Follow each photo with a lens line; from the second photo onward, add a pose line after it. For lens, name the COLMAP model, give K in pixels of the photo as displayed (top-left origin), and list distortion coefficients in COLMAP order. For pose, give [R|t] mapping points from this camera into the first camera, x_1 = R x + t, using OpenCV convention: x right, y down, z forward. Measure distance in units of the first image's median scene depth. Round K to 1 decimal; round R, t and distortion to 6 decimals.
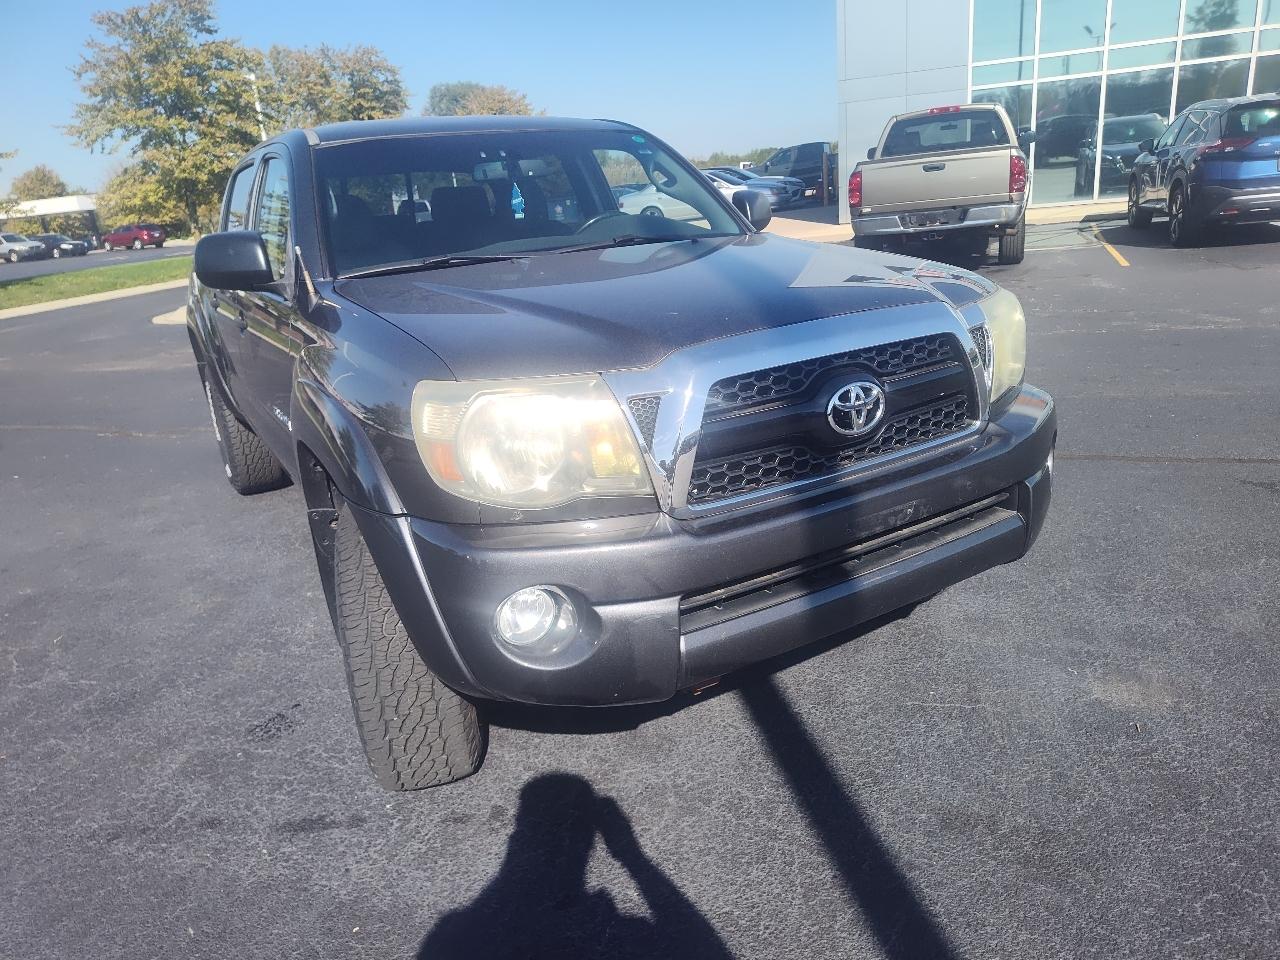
lens RADIAL K [[896.8, 0, 640.0], [0, 896.8, 480.0], [0, 0, 1]] dist [0.001649, -0.000922]
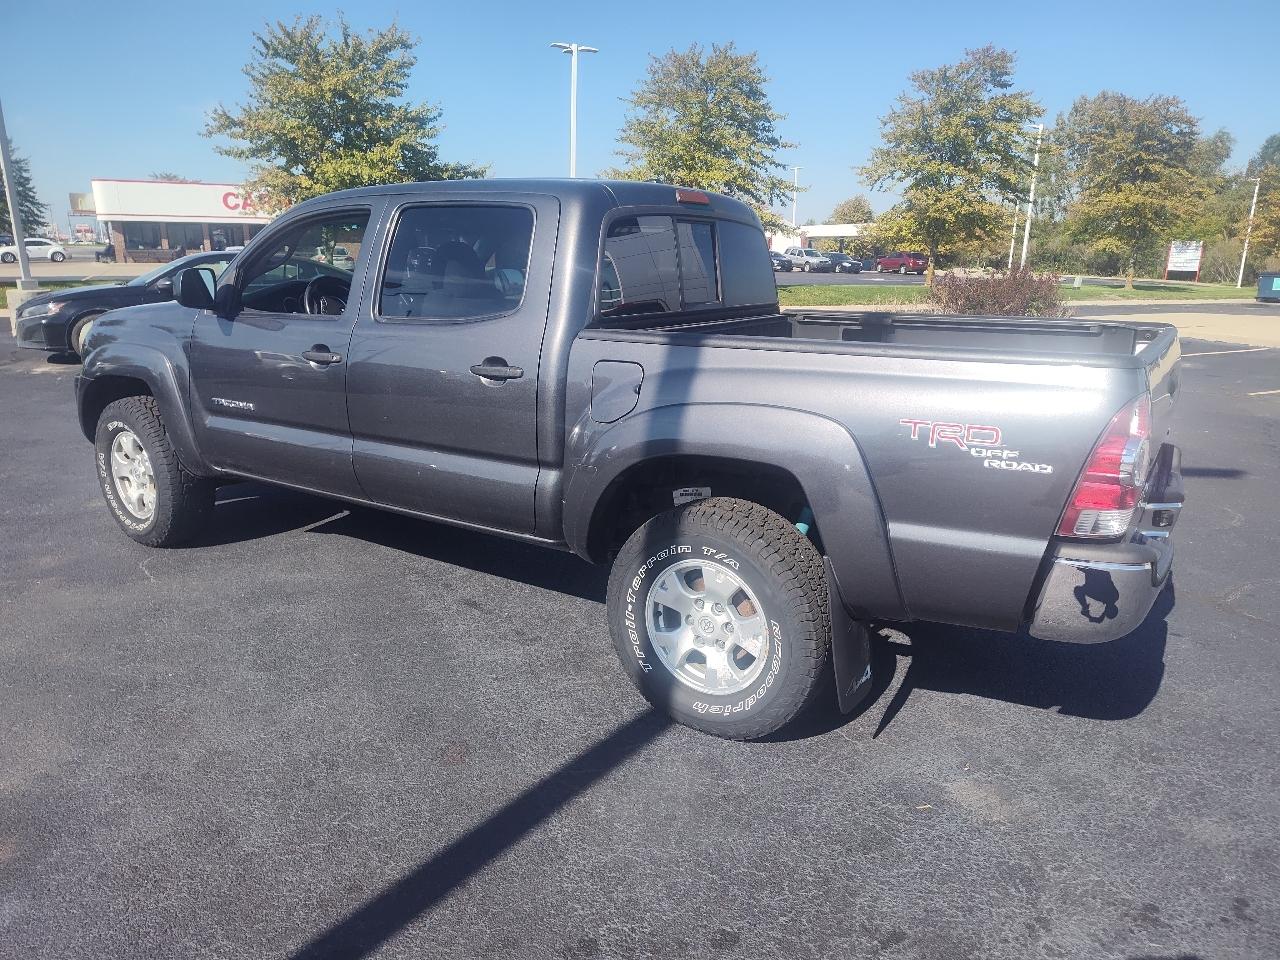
lens RADIAL K [[884.7, 0, 649.8], [0, 884.7, 485.8], [0, 0, 1]] dist [0.028870, -0.030873]
pose [[0.693299, 0.282432, -0.663000, 0.152168], [-0.303744, 0.948813, 0.086561, -0.014355], [0.653511, 0.141370, 0.743598, -0.016132]]
